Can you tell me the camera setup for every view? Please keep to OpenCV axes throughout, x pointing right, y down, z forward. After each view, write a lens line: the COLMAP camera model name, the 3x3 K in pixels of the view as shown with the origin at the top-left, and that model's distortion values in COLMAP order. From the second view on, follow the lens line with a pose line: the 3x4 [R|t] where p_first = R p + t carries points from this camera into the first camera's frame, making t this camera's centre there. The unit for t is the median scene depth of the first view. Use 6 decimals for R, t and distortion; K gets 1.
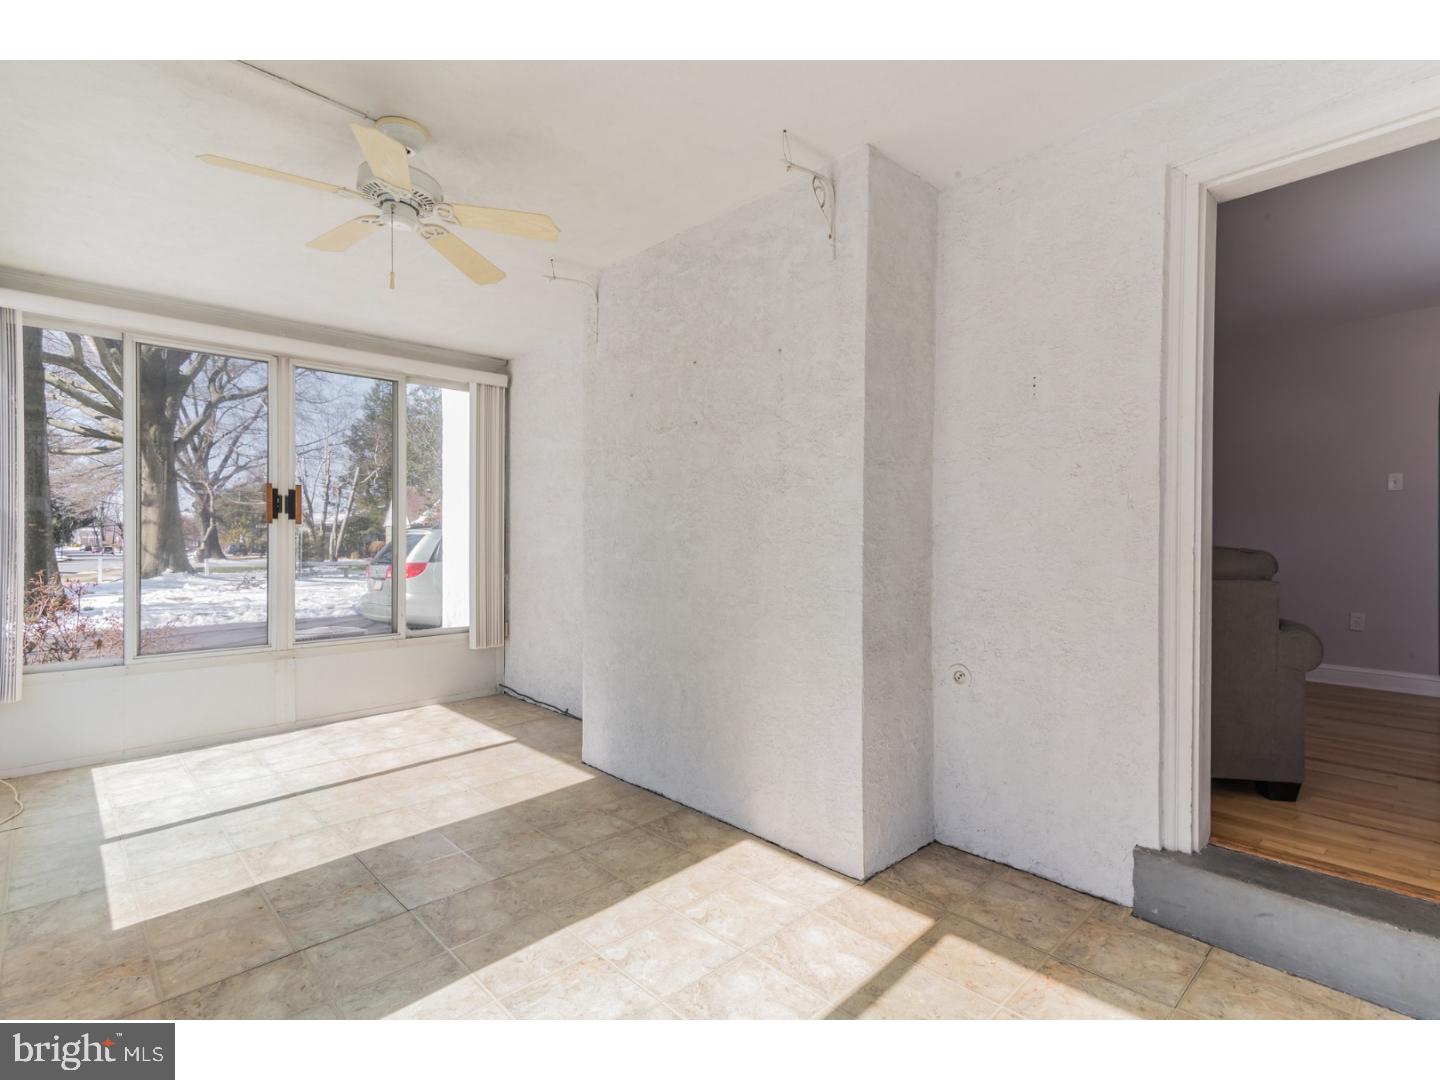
lens RADIAL K [[714.4, 0, 718.7], [0, 714.4, 535.9], [0, 0, 1]] dist [-0.000925, 0.000348]
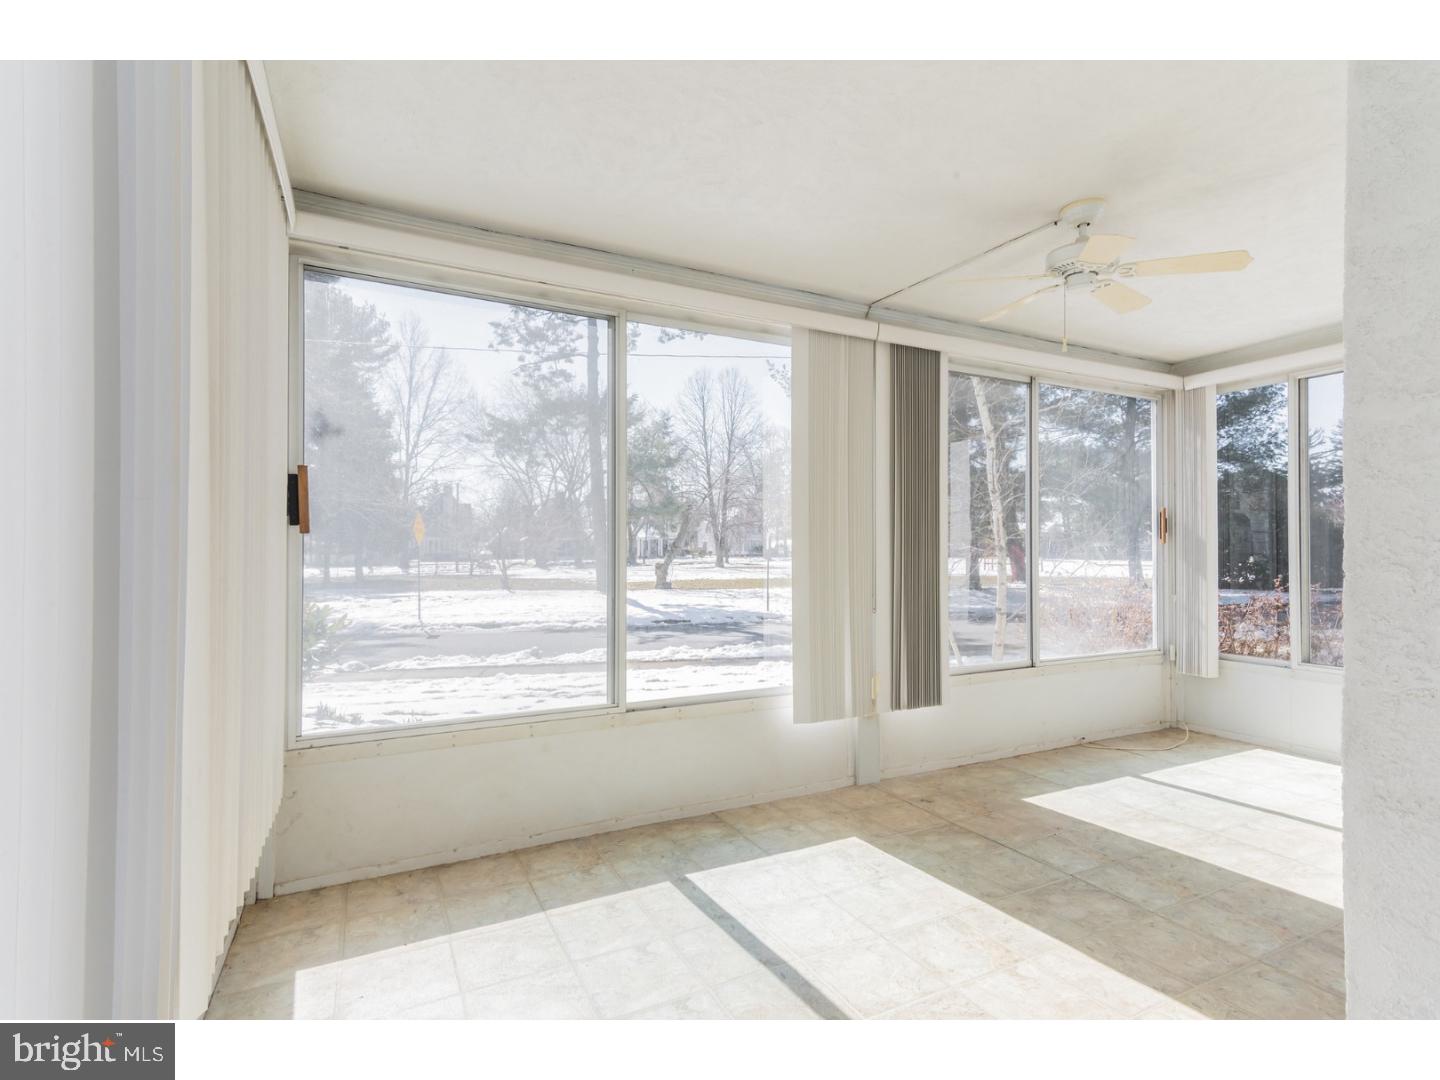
lens RADIAL K [[714.4, 0, 720.7], [0, 714.4, 547.1], [0, 0, 1]] dist [-0.000925, 0.000348]
pose [[-0.301420, -0.004892, -0.953479, 0.823281], [0.002288, 0.999980, -0.005854, -0.011011], [0.953489, -0.003946, -0.301403, 0.764149]]
